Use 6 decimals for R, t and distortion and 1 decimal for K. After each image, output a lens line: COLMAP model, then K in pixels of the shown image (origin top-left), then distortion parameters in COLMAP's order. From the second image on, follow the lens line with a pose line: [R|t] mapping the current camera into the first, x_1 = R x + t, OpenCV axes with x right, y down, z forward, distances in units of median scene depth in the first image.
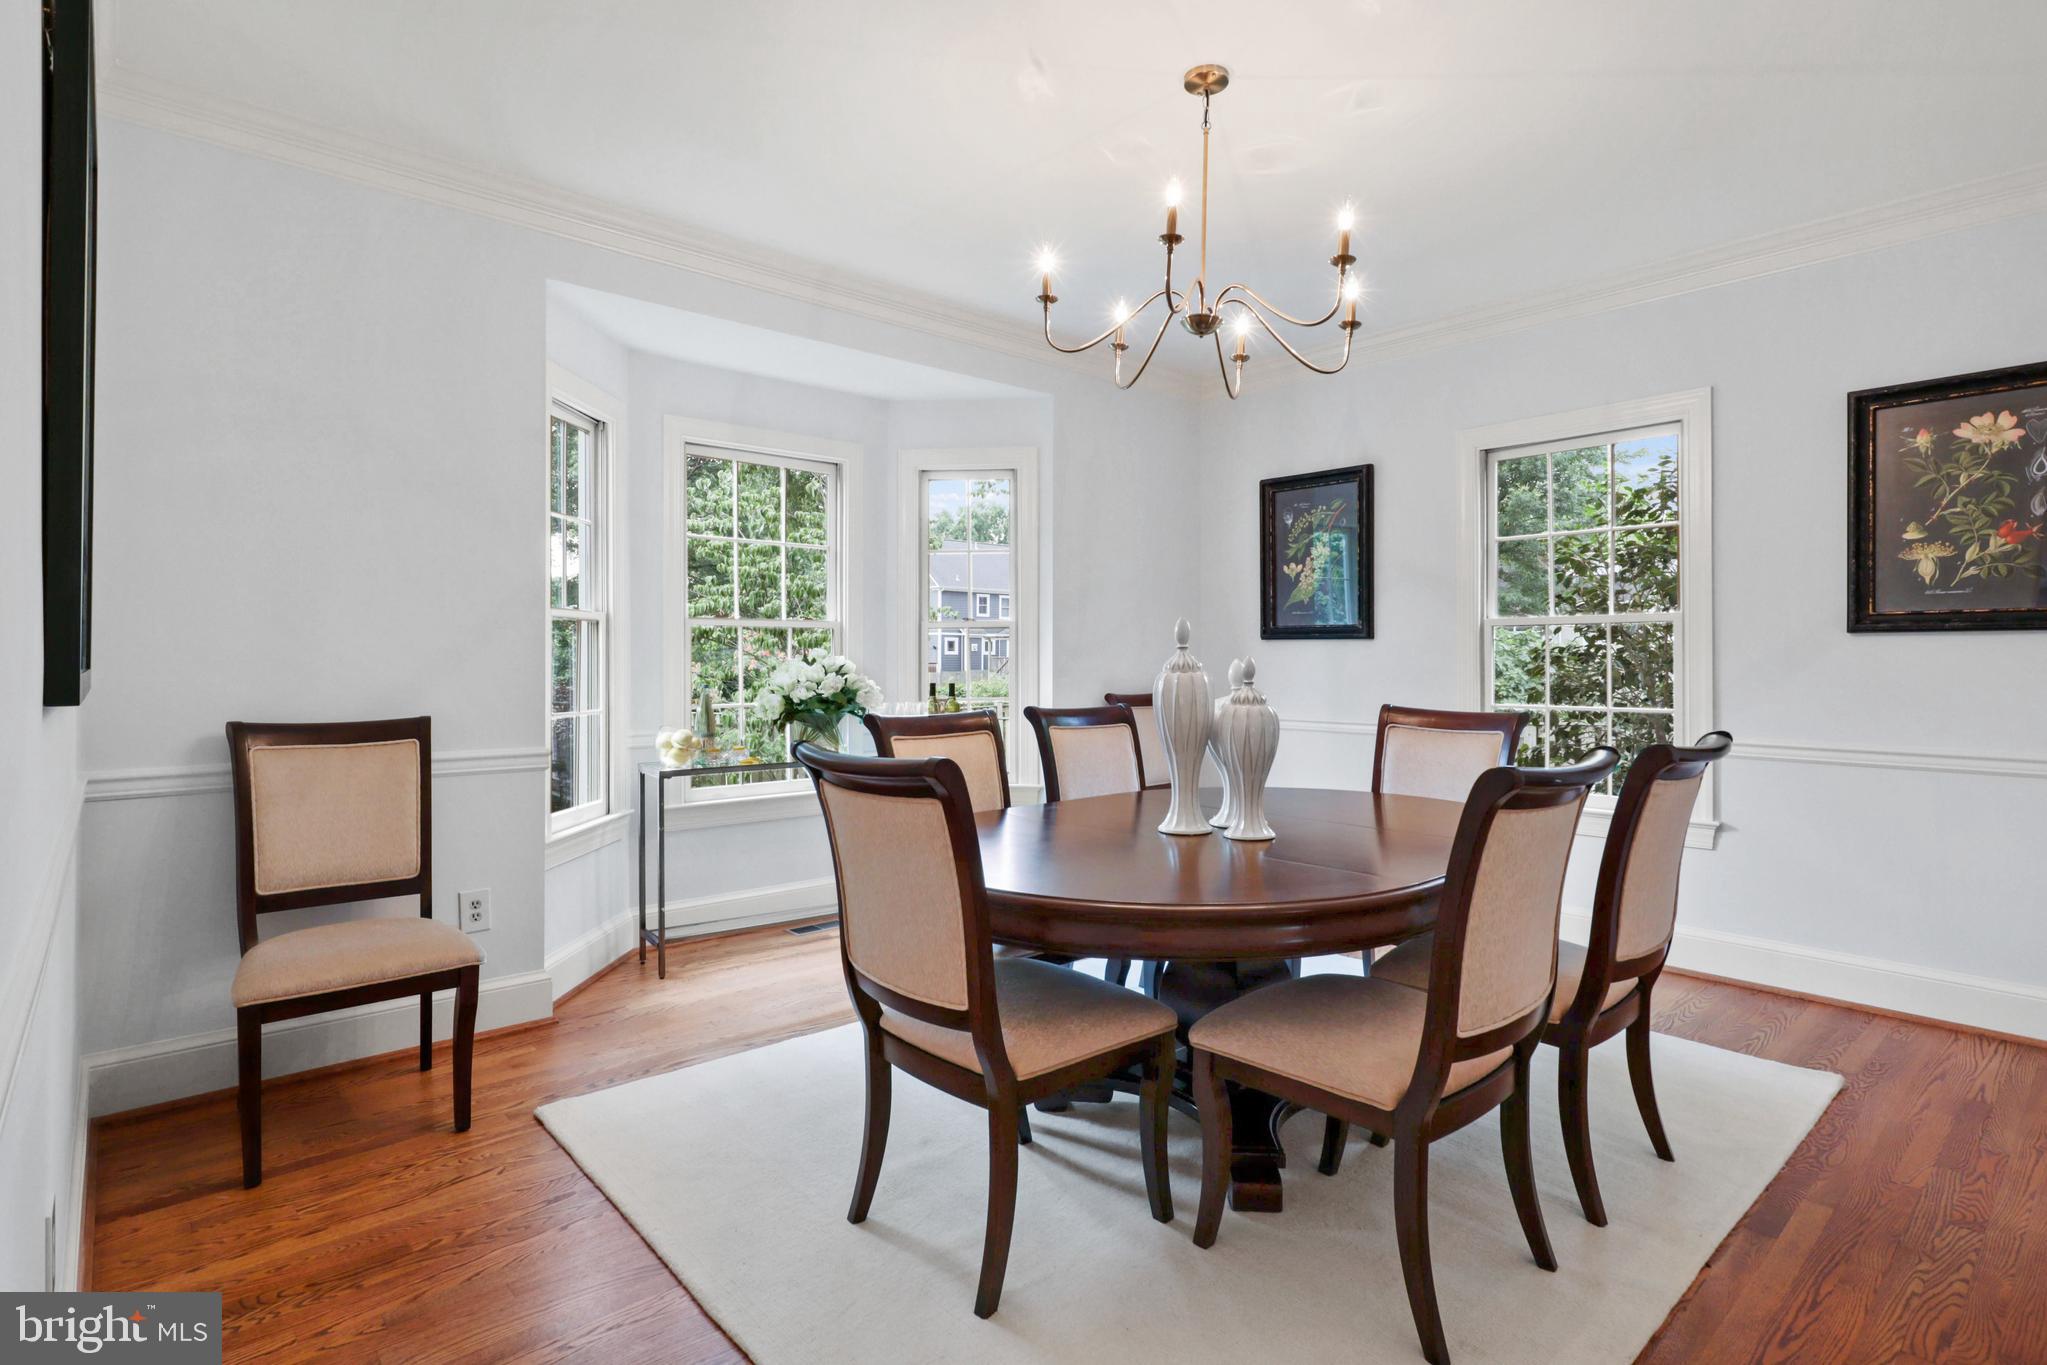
lens RADIAL K [[1012.3, 0, 1025.4], [0, 1012.3, 684.2], [0, 0, 1]] dist [-0.021397, 0.011145]
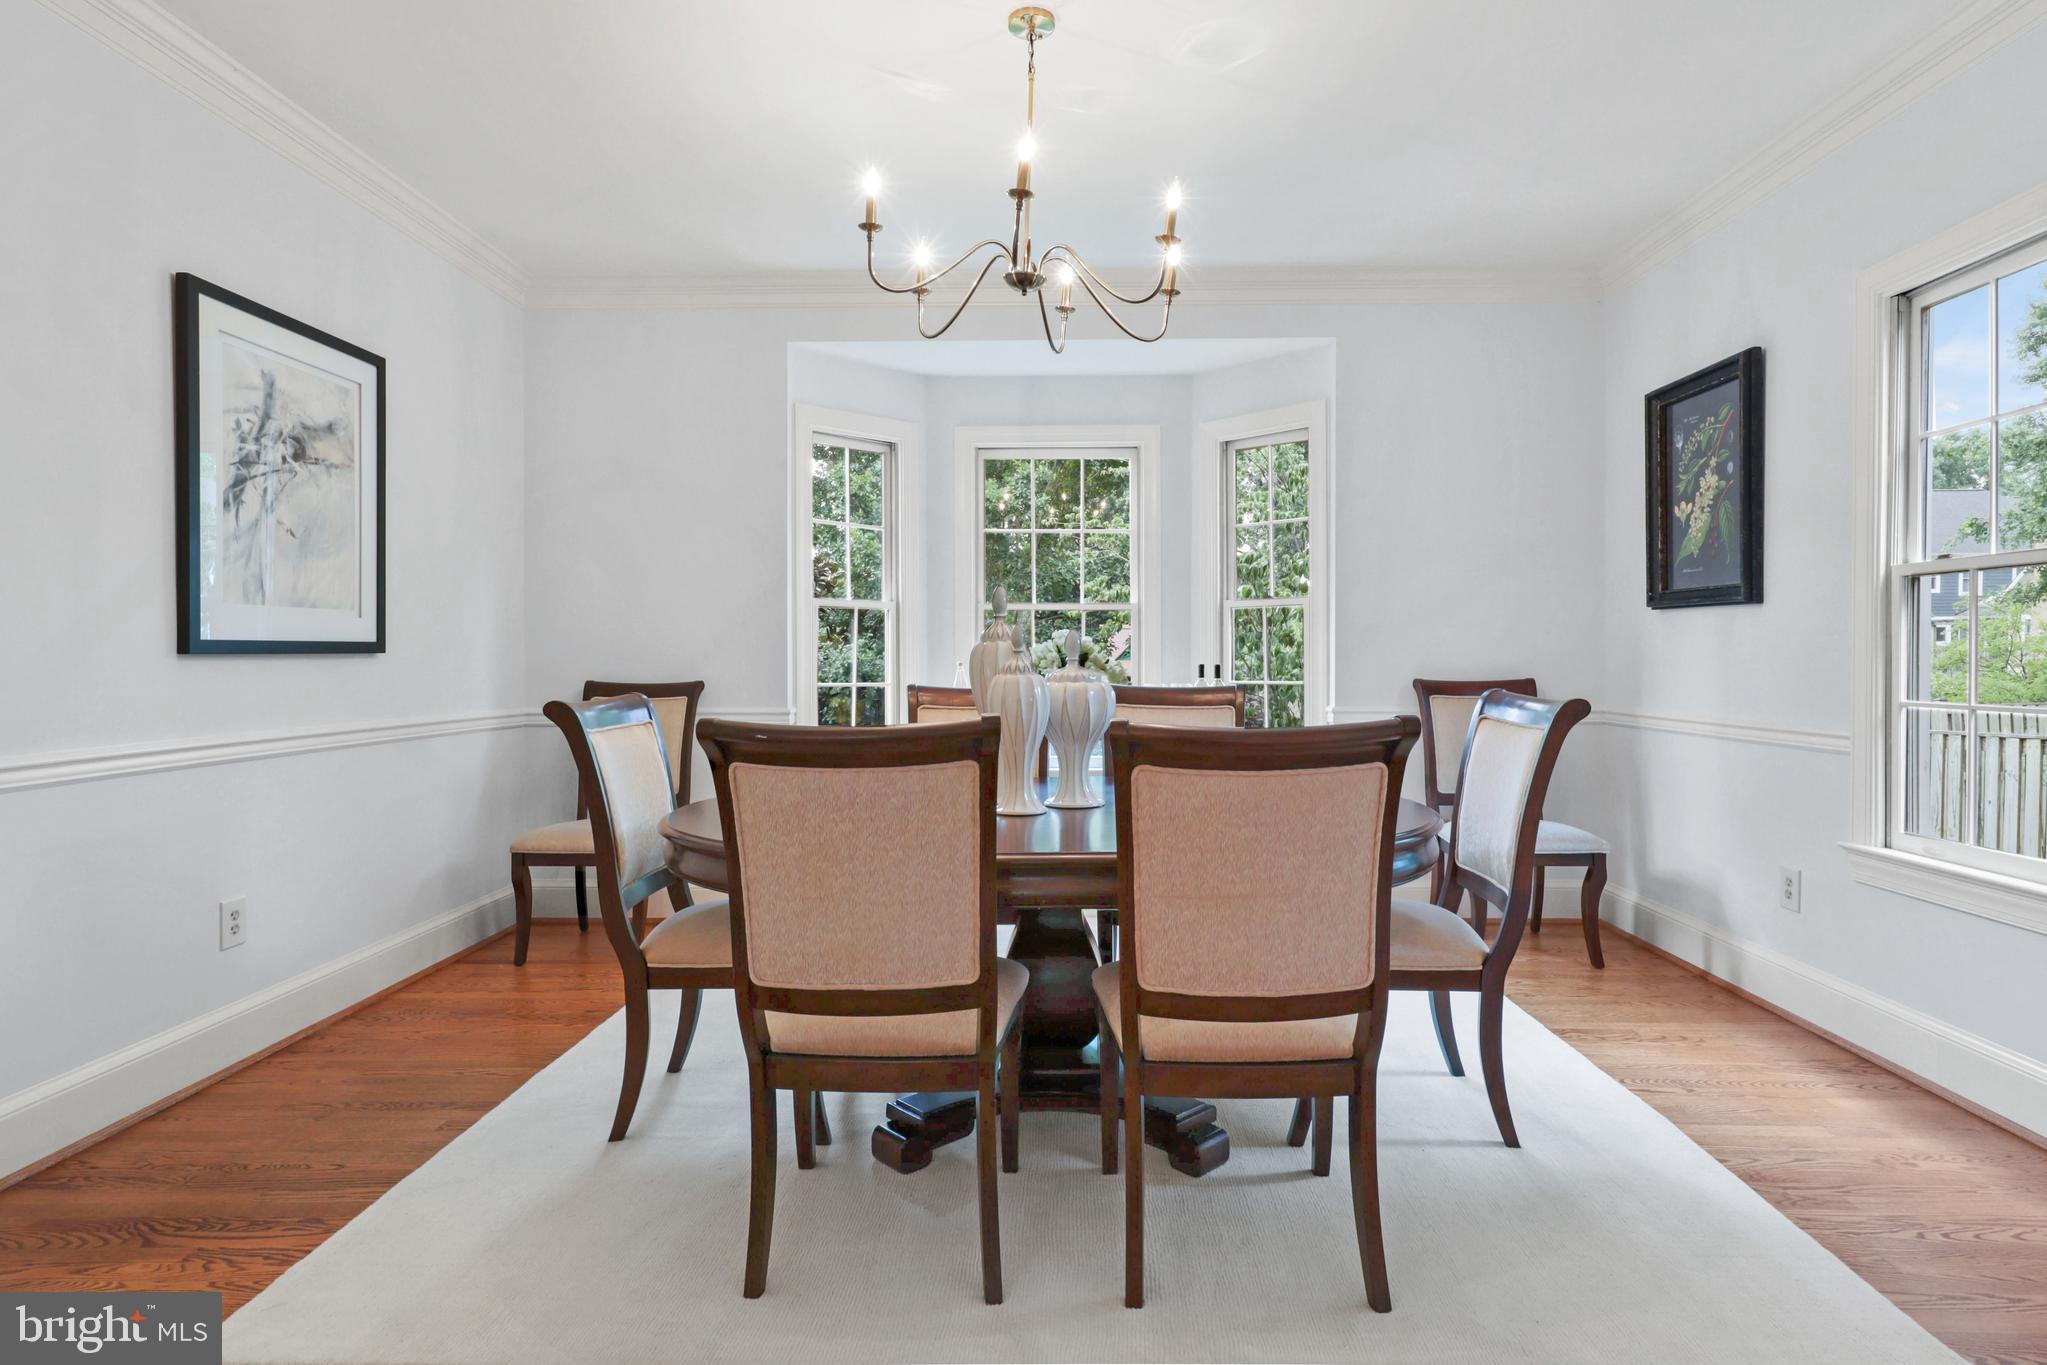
lens RADIAL K [[1055.6, 0, 1024.2], [0, 1055.6, 670.2], [0, 0, 1]] dist [-0.001195, 0.005736]
pose [[0.745351, 0.012294, -0.666559, 0.436597], [-0.012739, 0.999910, 0.004198, 0.003383], [0.666551, 0.005362, 0.745440, 0.131880]]
